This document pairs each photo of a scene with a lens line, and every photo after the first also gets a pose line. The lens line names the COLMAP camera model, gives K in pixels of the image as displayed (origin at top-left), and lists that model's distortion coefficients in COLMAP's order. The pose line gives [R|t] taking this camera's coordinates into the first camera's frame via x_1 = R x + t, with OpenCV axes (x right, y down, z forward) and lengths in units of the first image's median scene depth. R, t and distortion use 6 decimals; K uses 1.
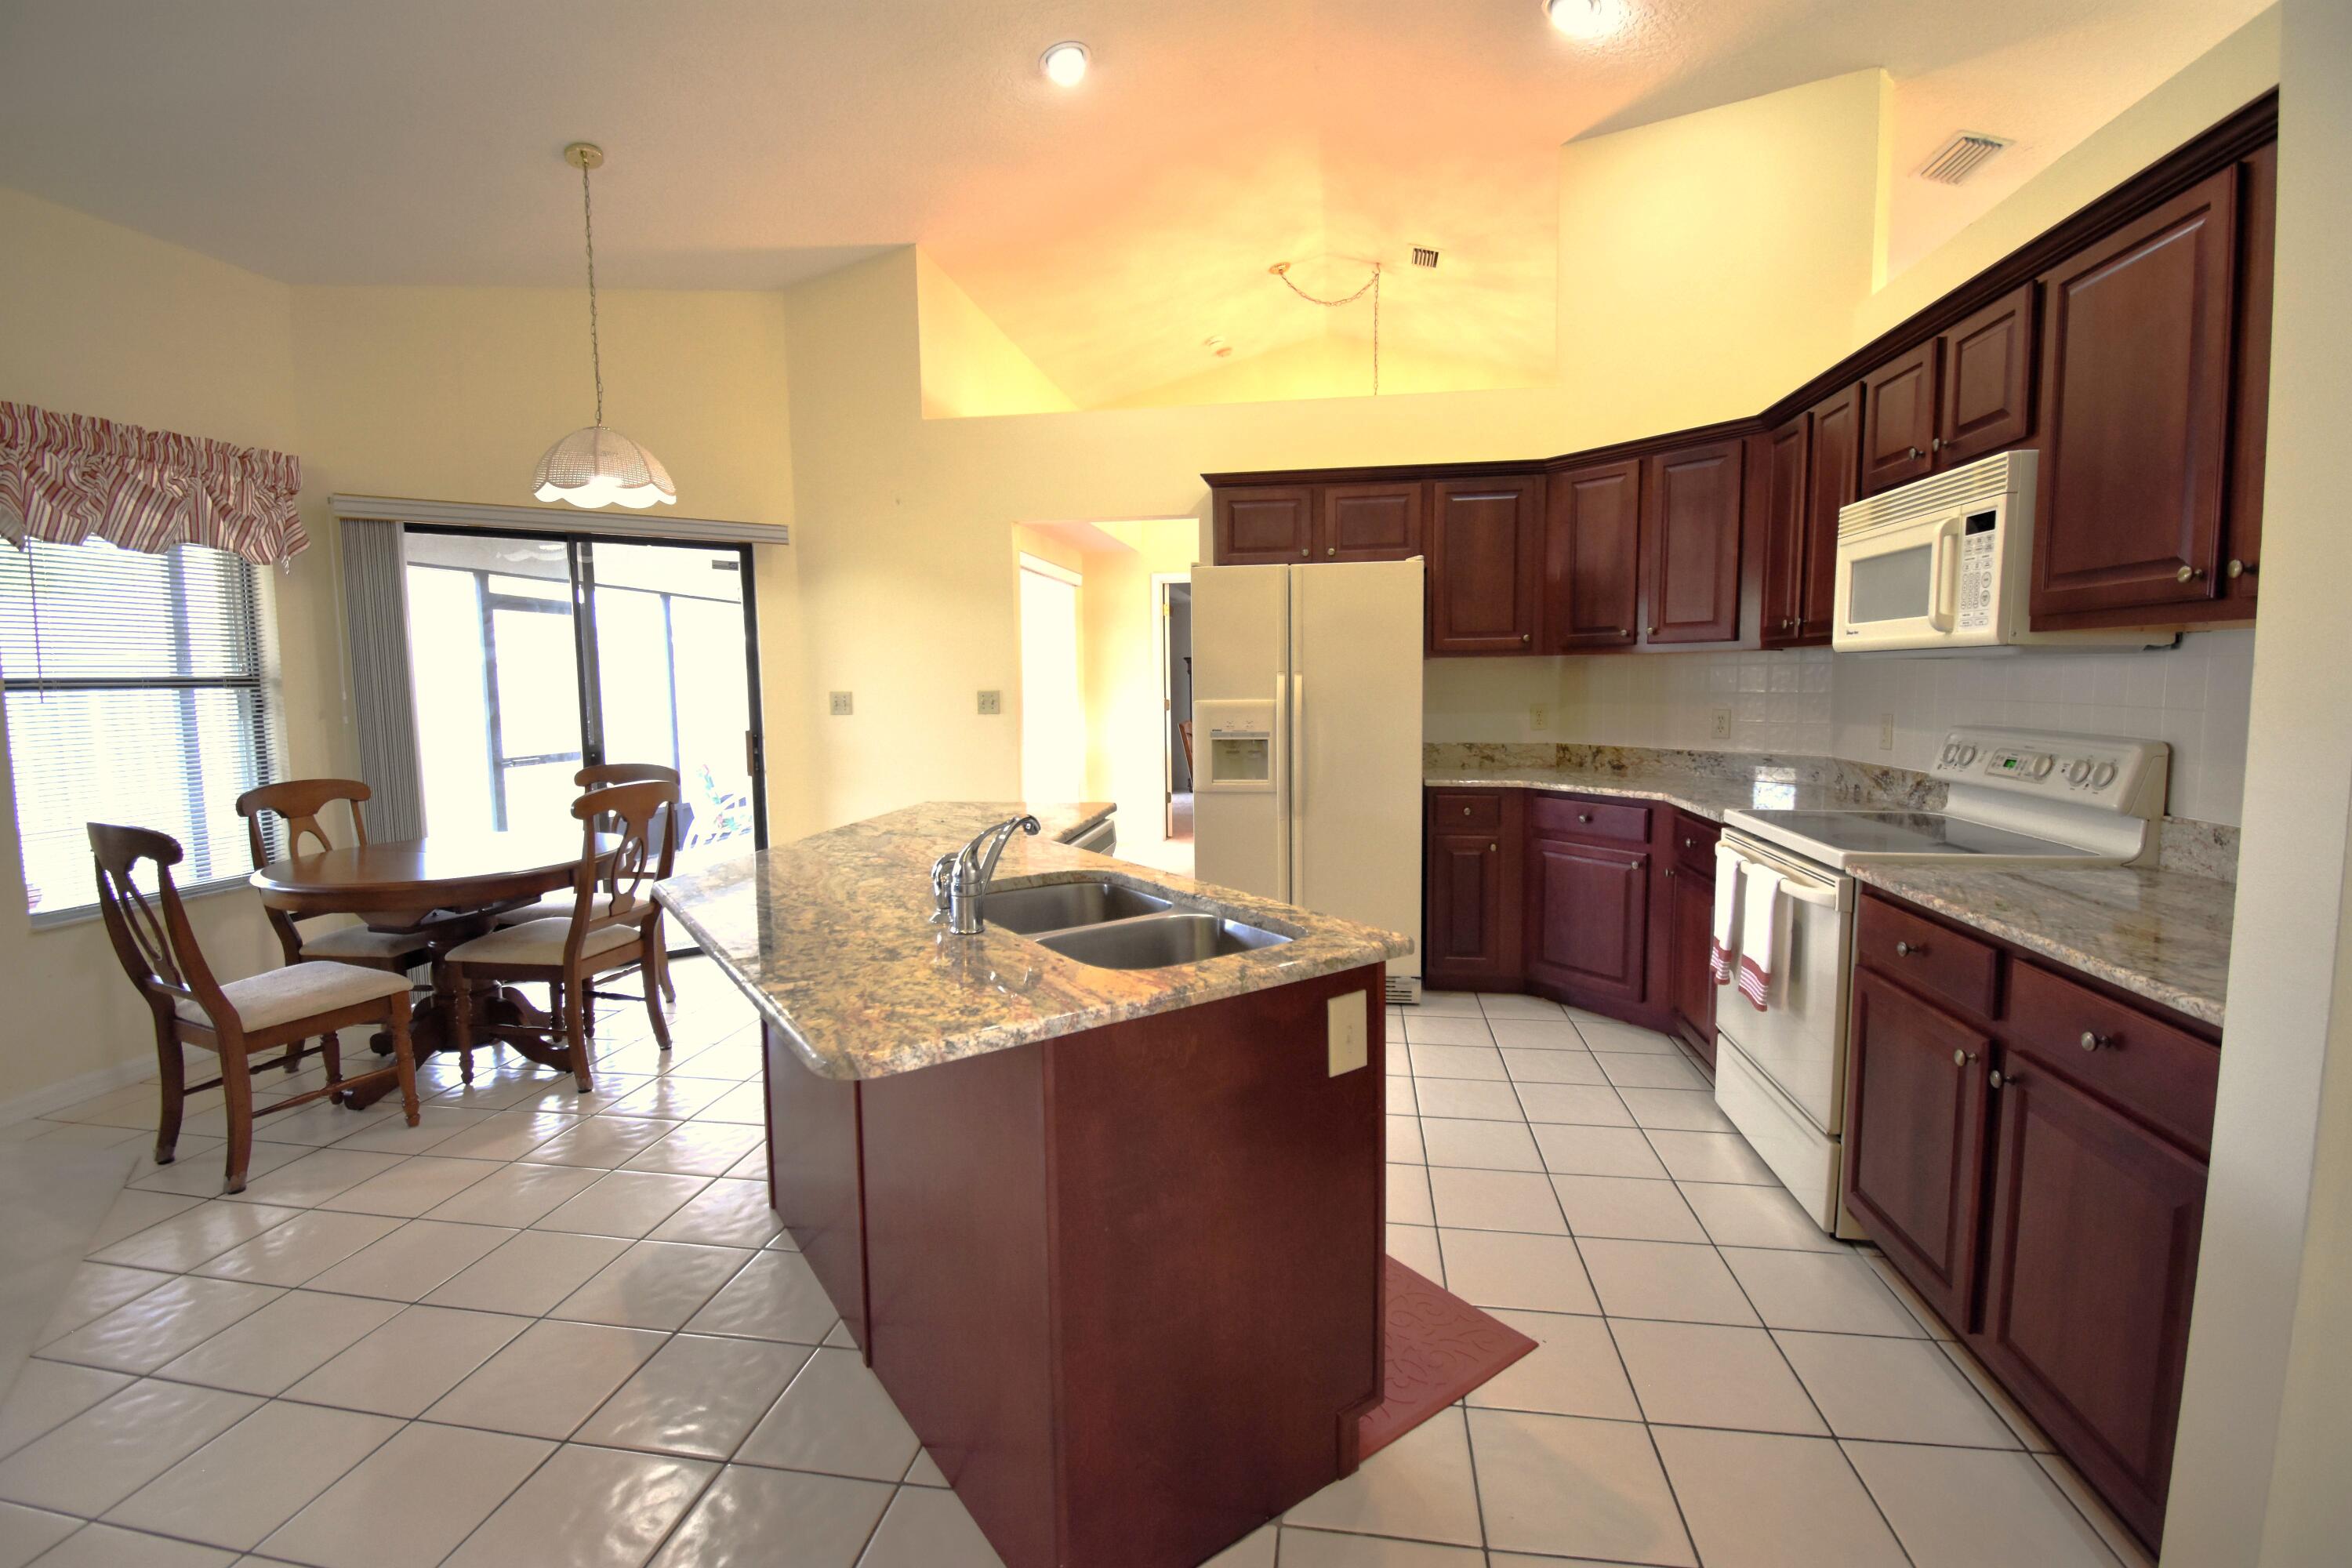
lens RADIAL K [[1031.2, 0, 1182.7], [0, 1031.2, 774.7], [0, 0, 1]] dist [0.005980, -0.013572]
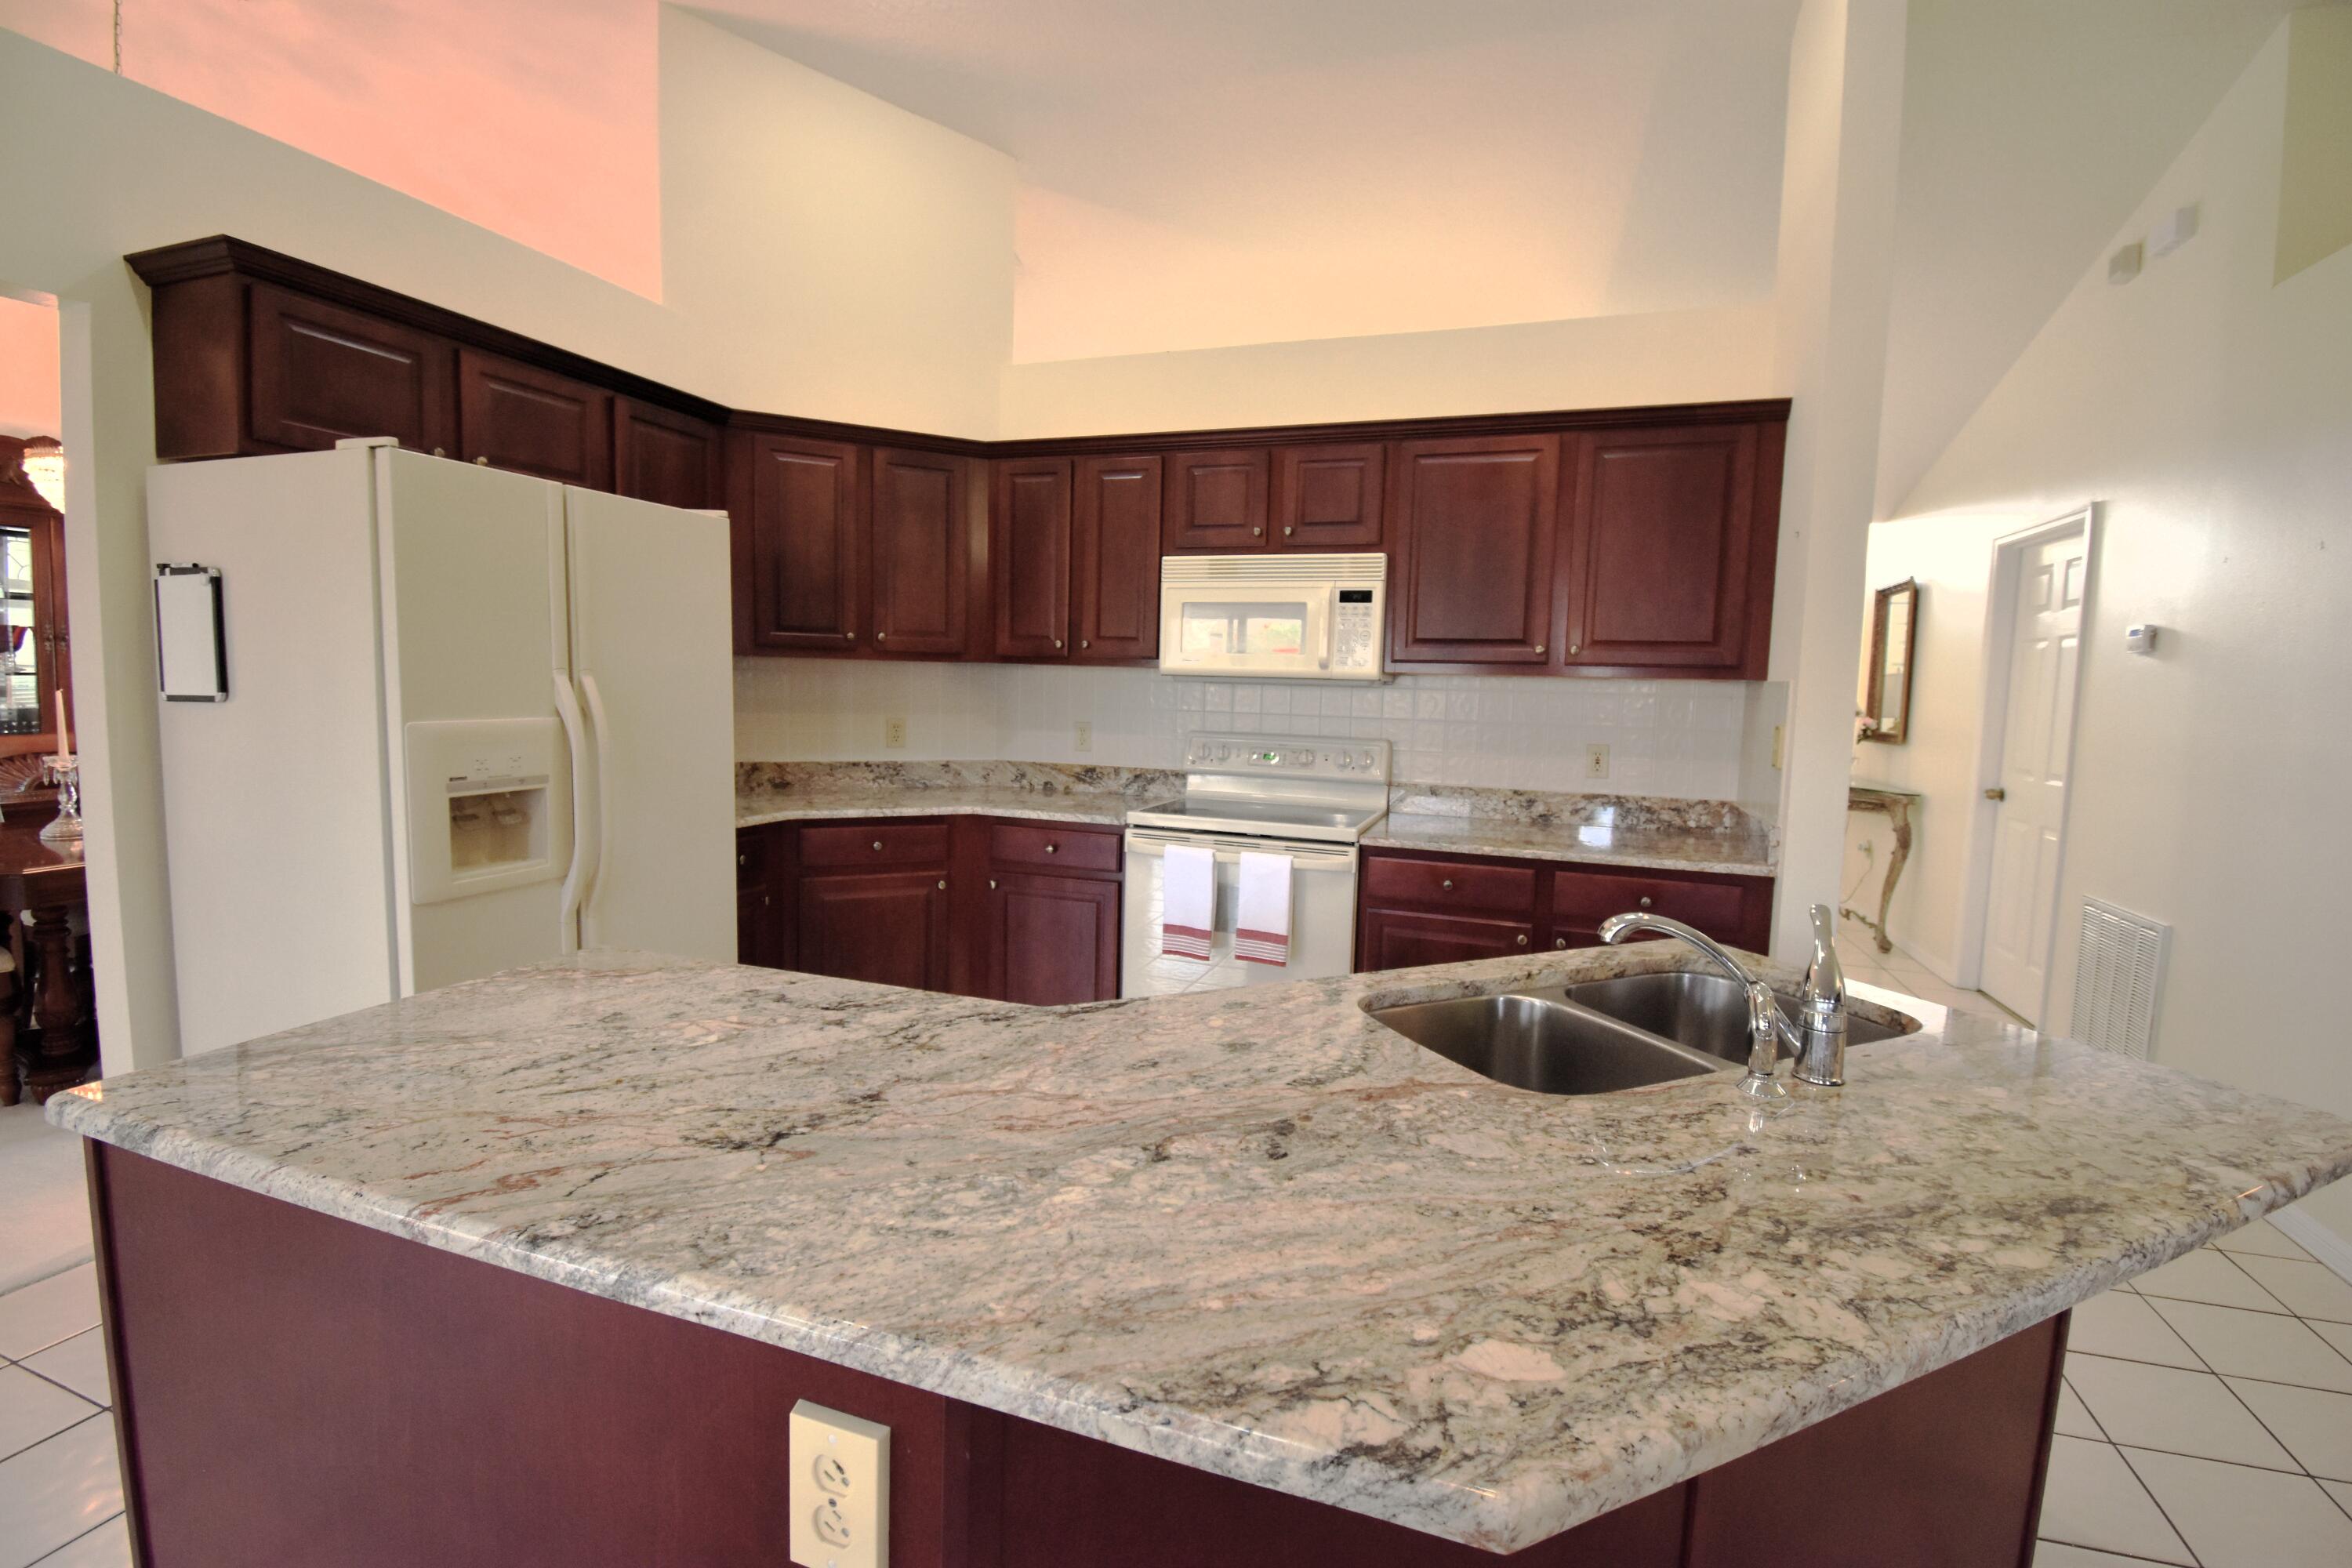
lens RADIAL K [[1031.2, 0, 1180.2], [0, 1031.2, 784.9], [0, 0, 1]] dist [0.005980, -0.013572]
pose [[0.172190, -0.083673, 0.981504, -0.497127], [0.062232, 0.995320, 0.073933, -0.066734], [-0.983096, 0.048351, 0.176591, 0.664422]]
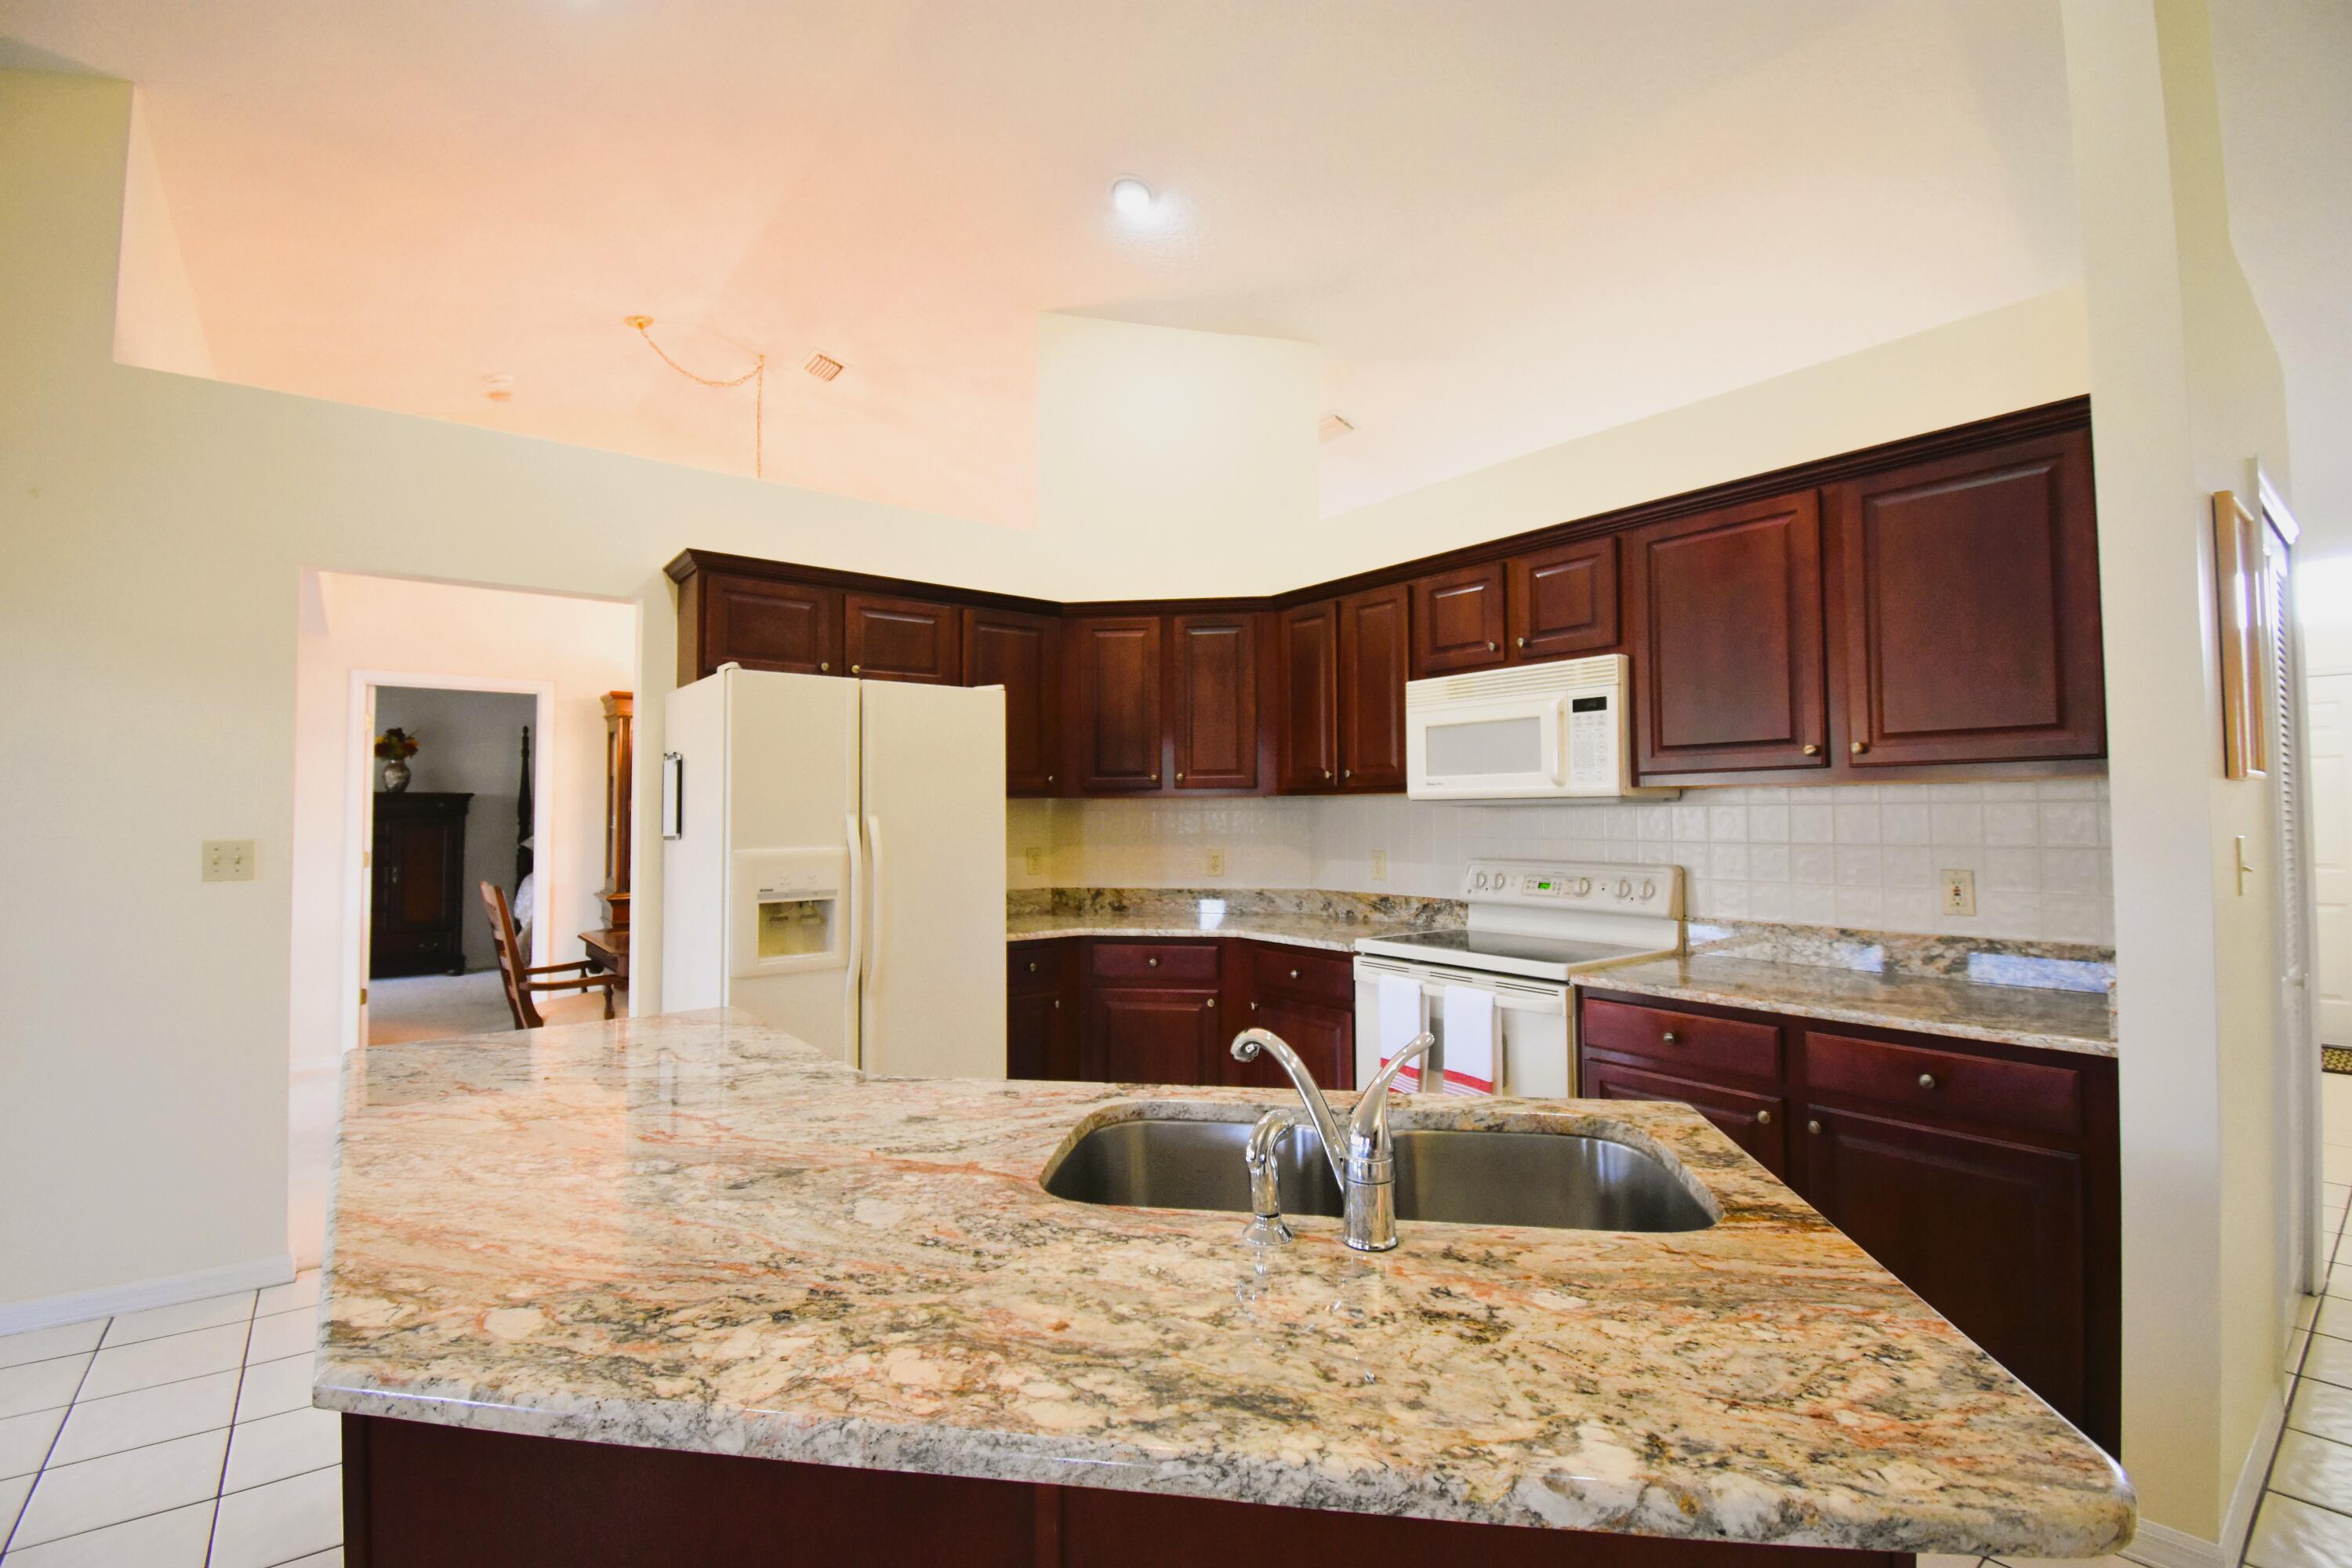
lens RADIAL K [[1031.2, 0, 1180.1], [0, 1031.2, 781.5], [0, 0, 1]] dist [0.005980, -0.013572]
pose [[0.680194, 0.030890, 0.732381, -0.372115], [0.066400, 0.992408, -0.103526, -0.028716], [-0.730018, 0.119048, 0.672979, 0.332654]]
